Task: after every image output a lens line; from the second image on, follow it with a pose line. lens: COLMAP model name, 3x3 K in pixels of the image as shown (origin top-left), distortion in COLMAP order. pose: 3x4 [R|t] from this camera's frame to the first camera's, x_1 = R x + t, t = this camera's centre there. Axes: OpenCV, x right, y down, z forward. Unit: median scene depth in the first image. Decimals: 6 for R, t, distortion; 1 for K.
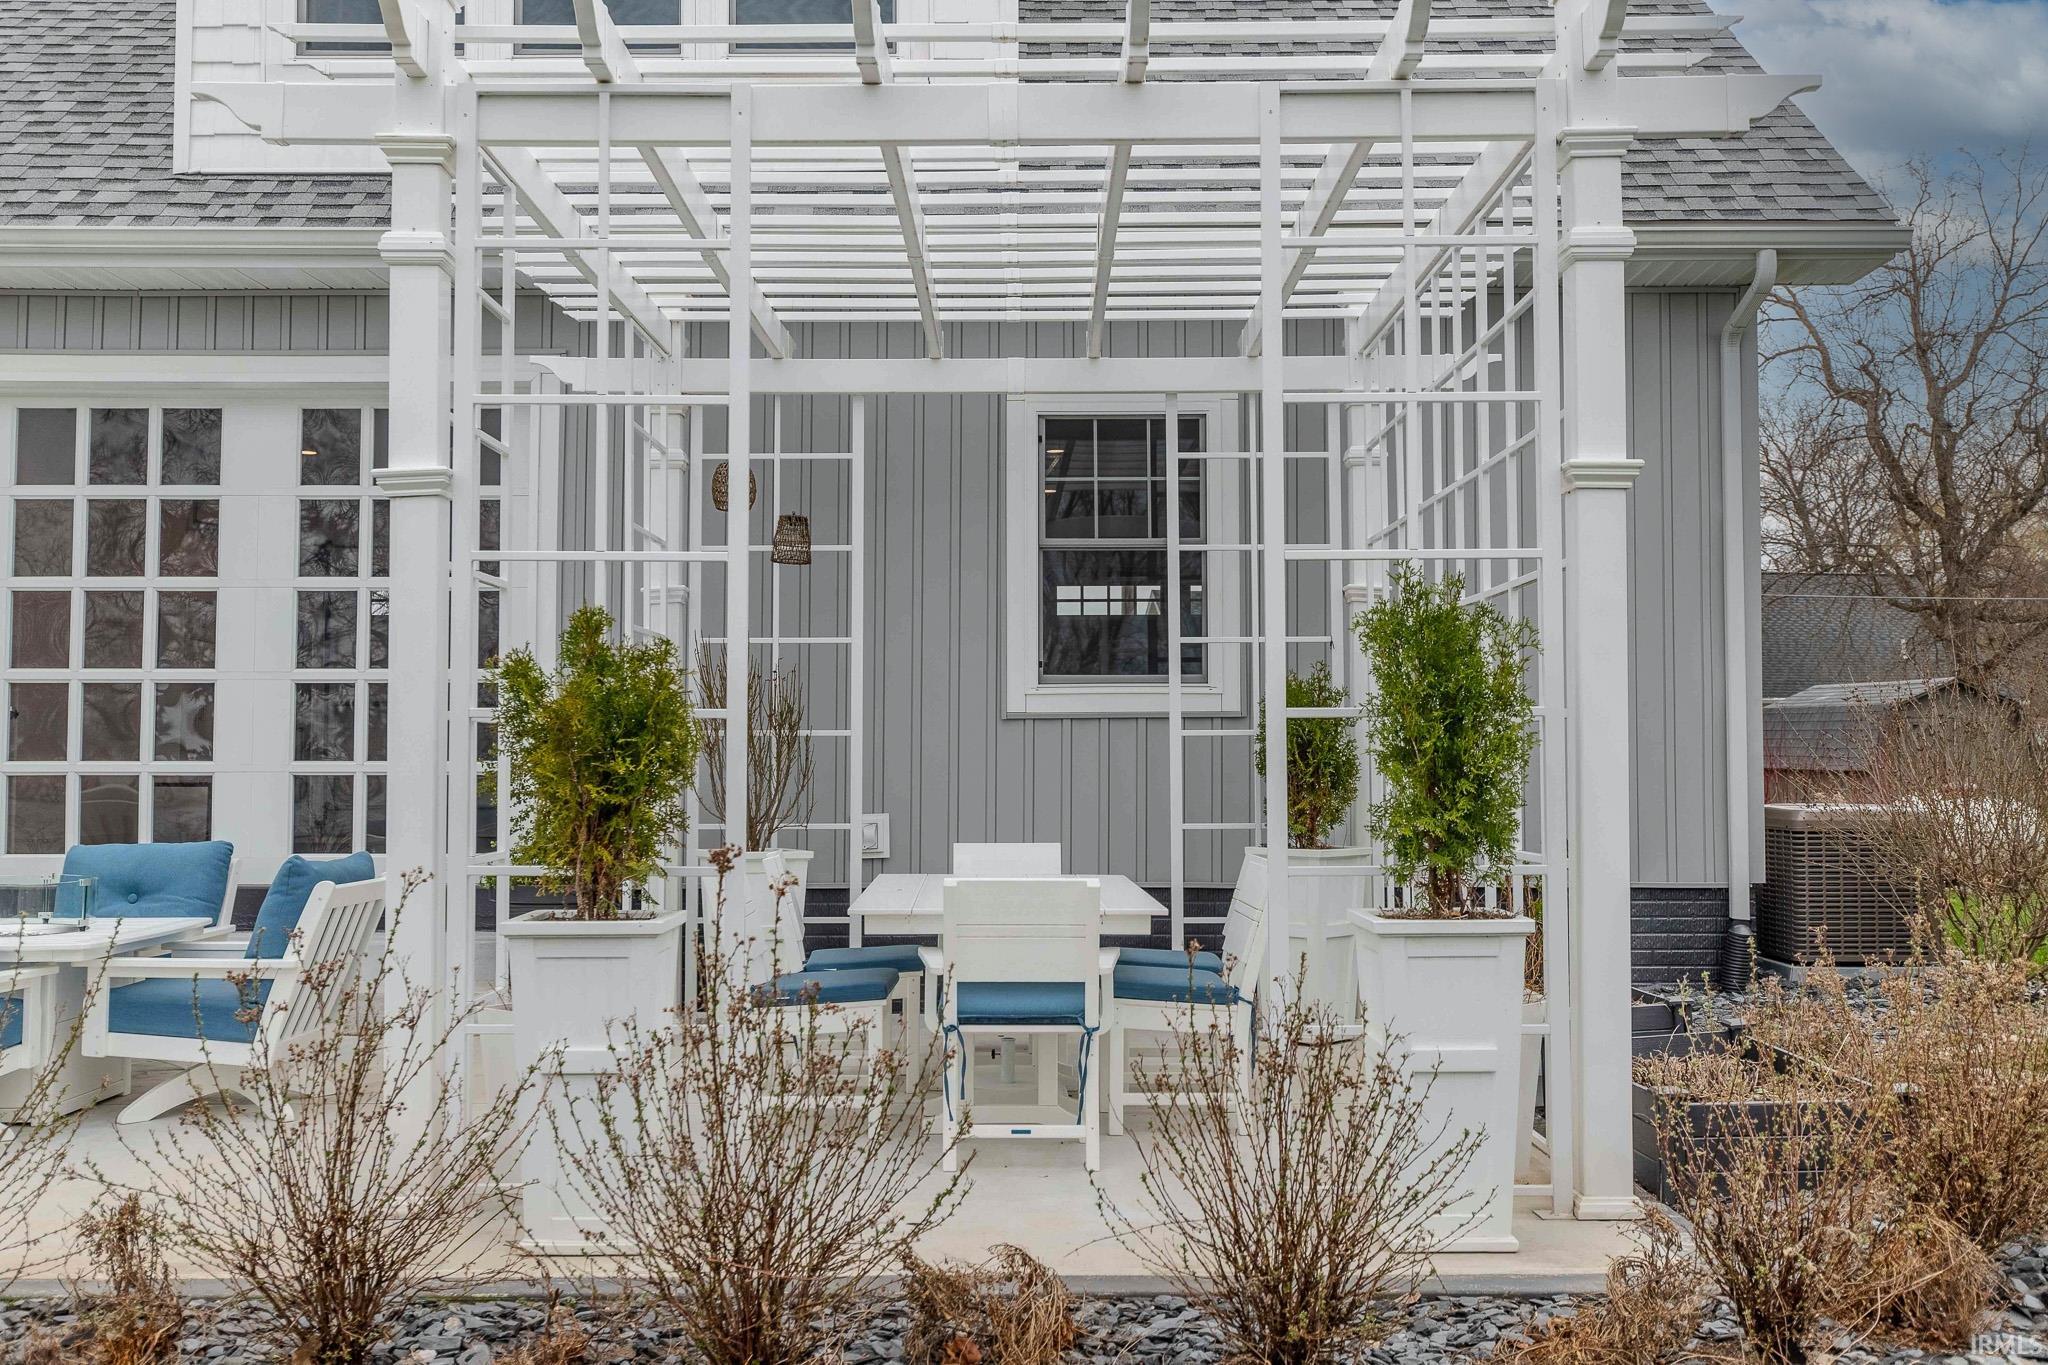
lens RADIAL K [[1967.3, 0, 1024.0], [0, 1967.3, 682.5], [0, 0, 1]] dist [0.016359, -0.020684]
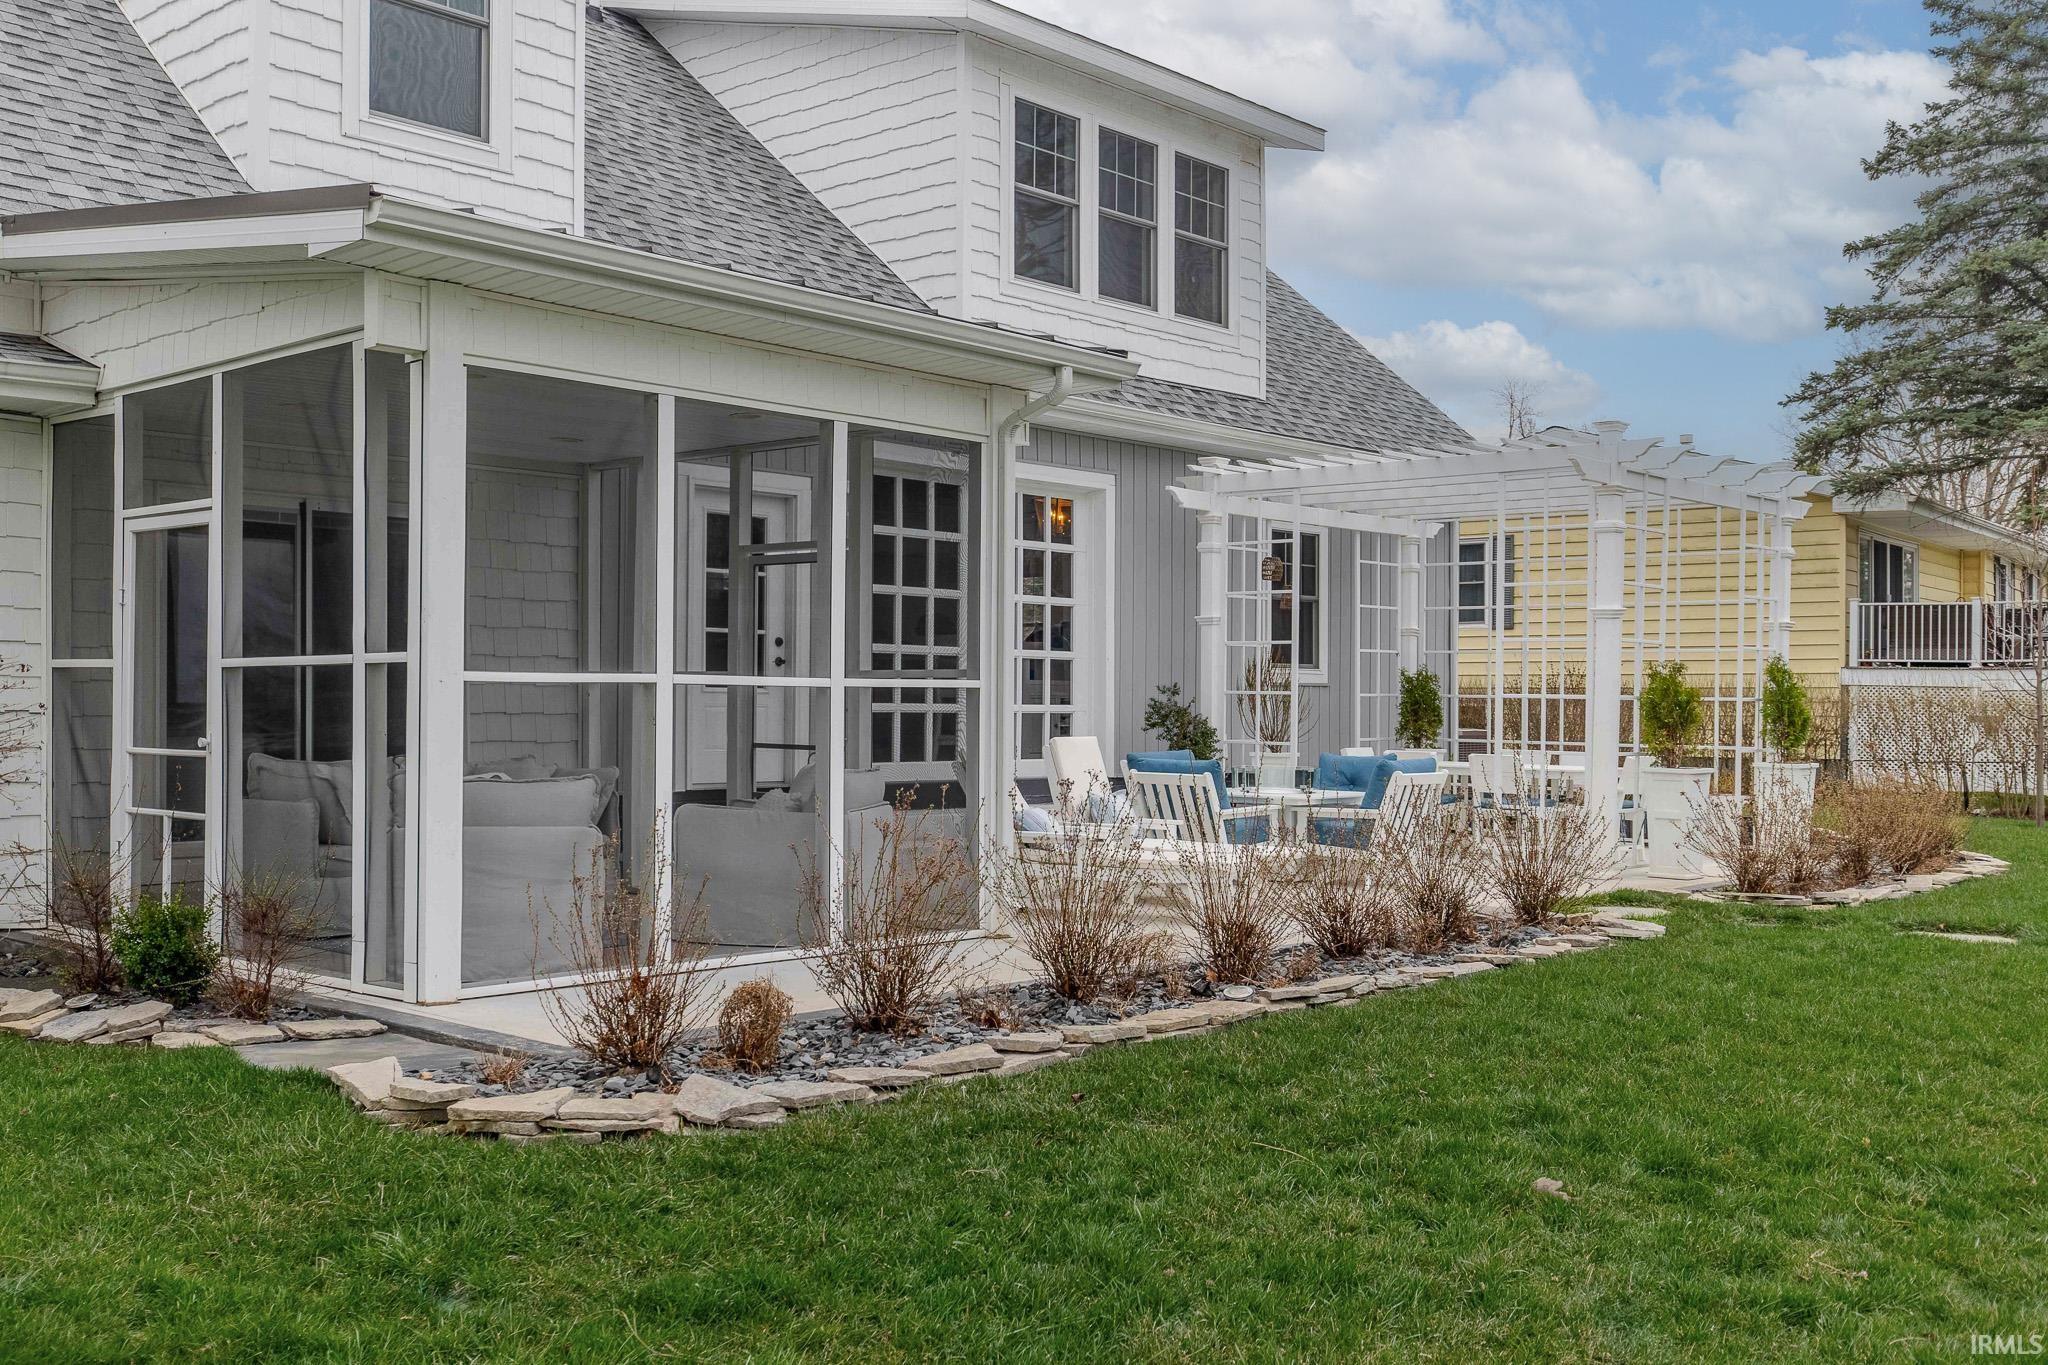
lens RADIAL K [[1967.3, 0, 1024.0], [0, 1967.3, 682.5], [0, 0, 1]] dist [0.016359, -0.020684]
pose [[0.673767, 0.013791, 0.738815, -1.764104], [-0.043156, 0.998854, 0.020711, -0.015139], [-0.737683, -0.045839, 0.673590, -0.151510]]
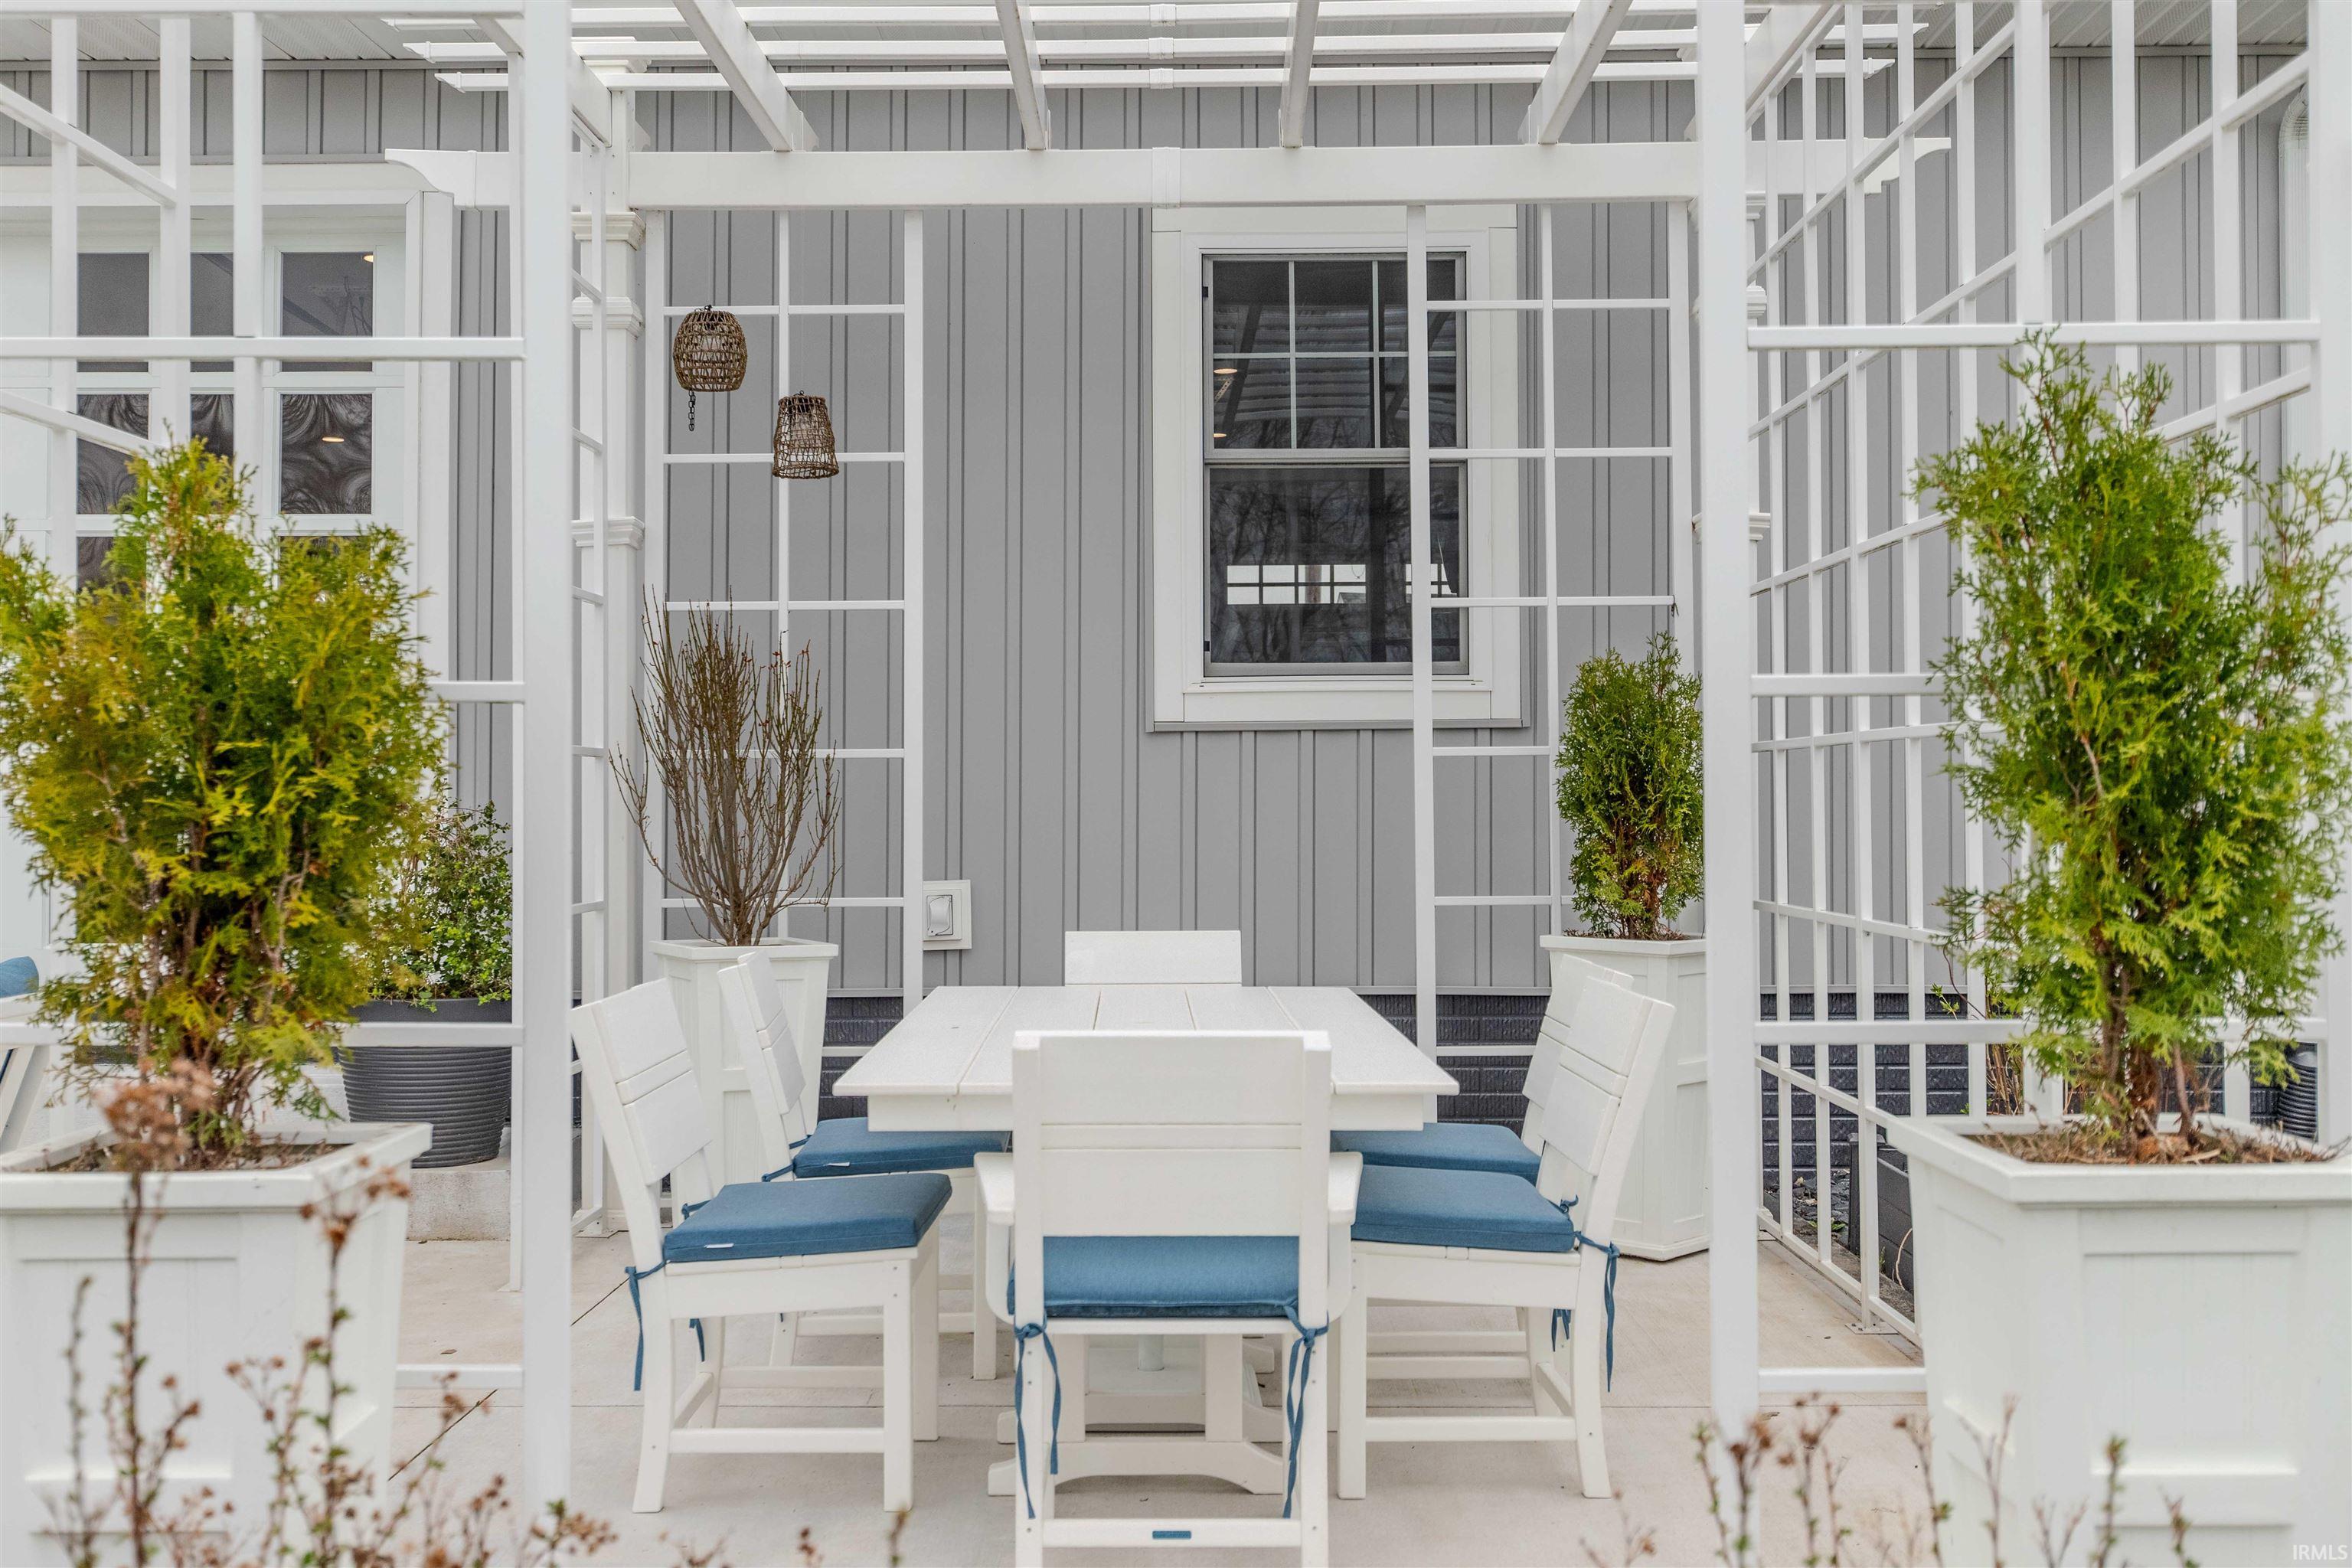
lens RADIAL K [[2350.2, 0, 1176.0], [0, 2350.2, 784.0], [0, 0, 1]] dist [-0.526625, -0.004861]
pose [[0.999990, -0.001877, -0.004011, 0.001531], [0.002010, 0.999444, 0.033275, 0.011889], [0.003946, -0.033283, 0.999438, 0.281579]]
